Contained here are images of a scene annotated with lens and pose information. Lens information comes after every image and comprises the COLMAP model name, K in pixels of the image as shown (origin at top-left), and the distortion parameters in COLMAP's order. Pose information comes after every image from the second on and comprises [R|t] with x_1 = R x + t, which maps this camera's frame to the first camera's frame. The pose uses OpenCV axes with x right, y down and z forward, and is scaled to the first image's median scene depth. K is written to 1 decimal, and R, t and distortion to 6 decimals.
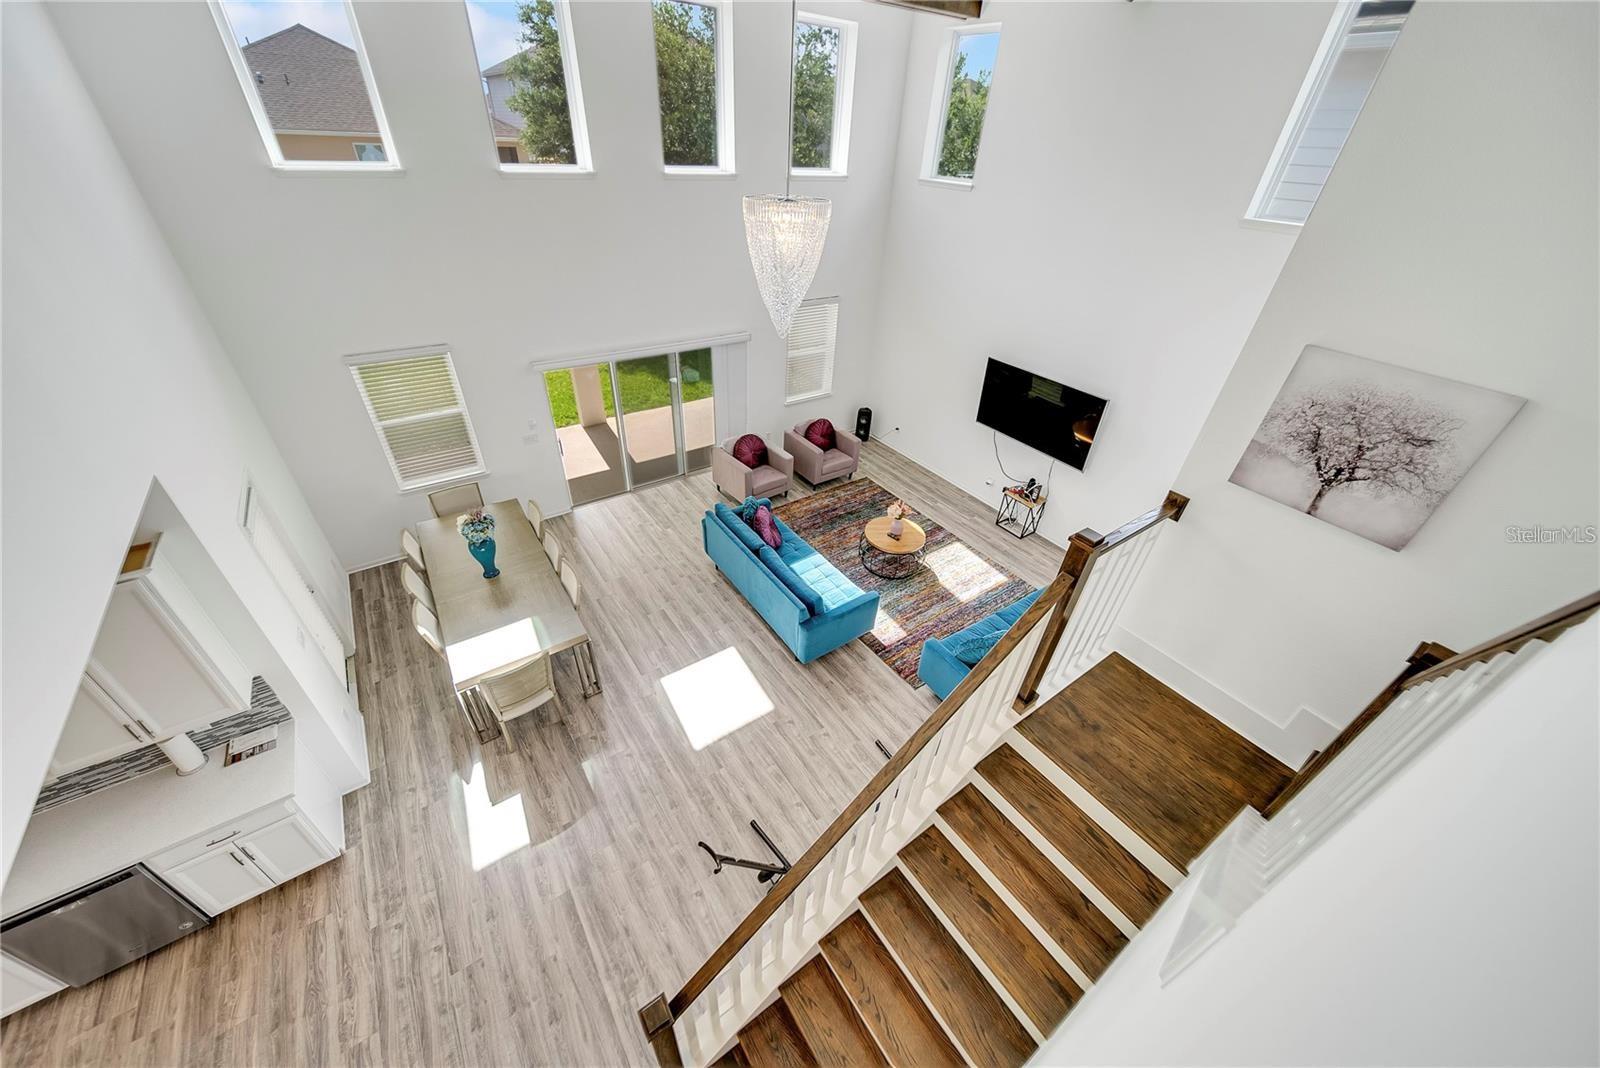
lens RADIAL K [[564.4, 0, 795.8], [0, 564.4, 533.3], [0, 0, 1]] dist [-0.001432, -0.000735]
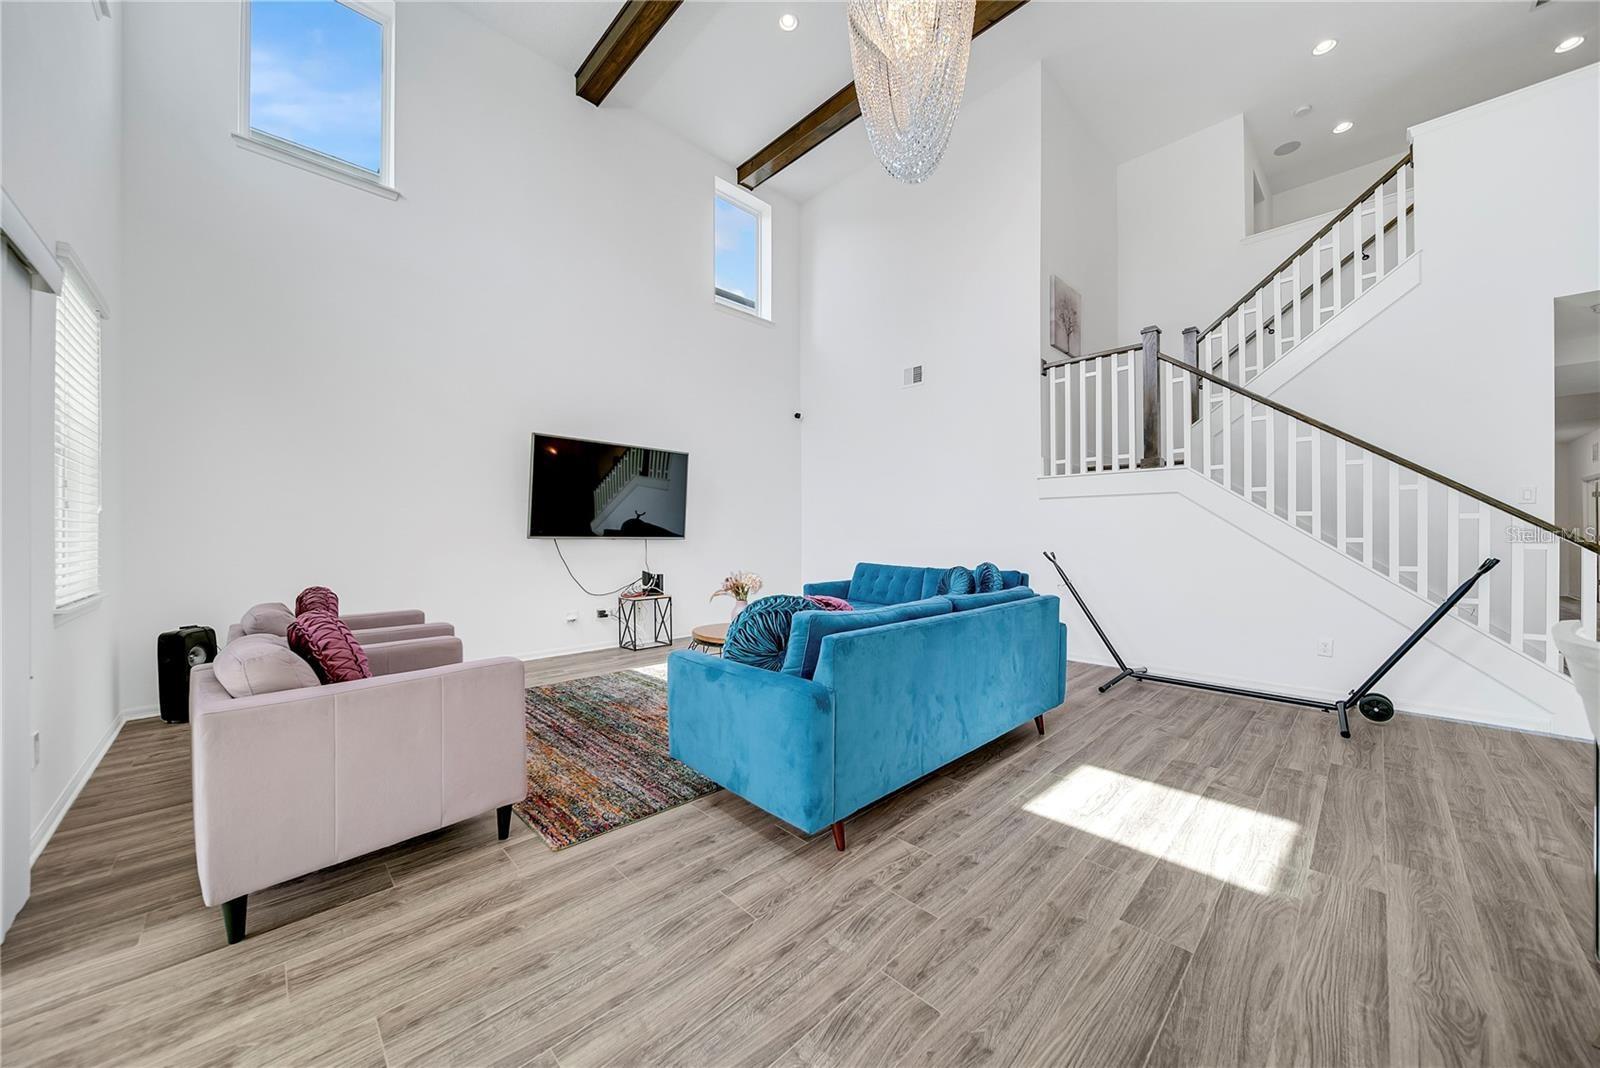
lens RADIAL K [[564.4, 0, 800.3], [0, 564.4, 534.8], [0, 0, 1]] dist [-0.001432, -0.000735]
pose [[-0.162143, -0.044401, 0.985768, -0.848497], [0.567860, 0.812793, 0.130013, -0.250740], [-0.806998, 0.580859, -0.106575, 1.891419]]
